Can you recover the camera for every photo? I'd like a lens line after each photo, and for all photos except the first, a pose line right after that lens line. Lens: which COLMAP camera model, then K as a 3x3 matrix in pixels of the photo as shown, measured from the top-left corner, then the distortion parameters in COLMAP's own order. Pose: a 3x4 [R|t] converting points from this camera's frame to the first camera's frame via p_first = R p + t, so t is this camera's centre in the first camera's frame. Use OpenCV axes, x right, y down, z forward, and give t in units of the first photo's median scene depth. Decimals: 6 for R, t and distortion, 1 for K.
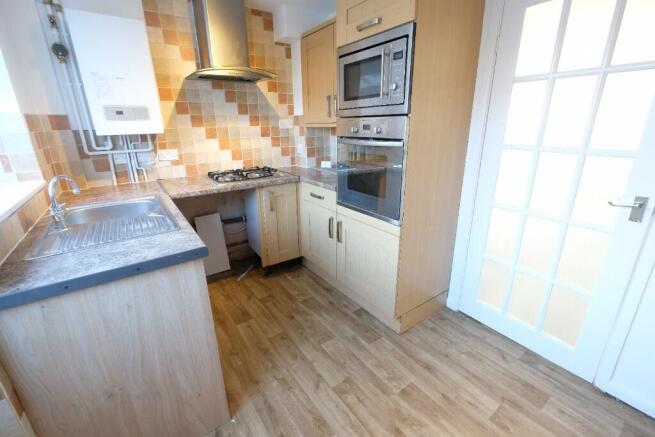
lens RADIAL K [[287.3, 0, 327.7], [0, 287.3, 217.9], [0, 0, 1]] dist [-0.002369, -0.000194]
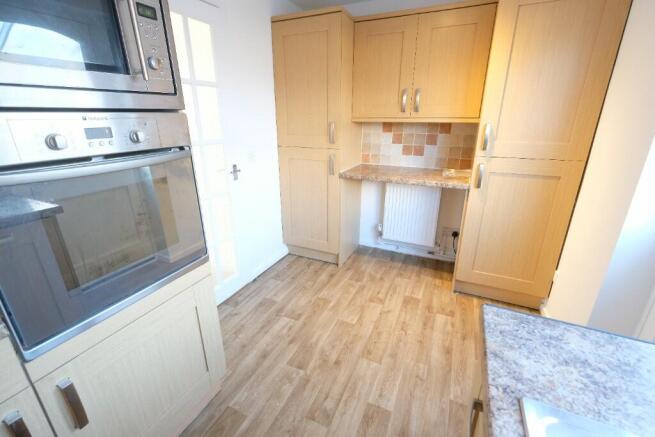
lens RADIAL K [[287.3, 0, 327.8], [0, 287.3, 217.8], [0, 0, 1]] dist [-0.002369, -0.000194]
pose [[-0.500837, -0.278170, 0.819624, -0.538506], [0.279056, 0.844489, 0.457128, -0.353302], [-0.819323, 0.457667, -0.345327, 1.049331]]
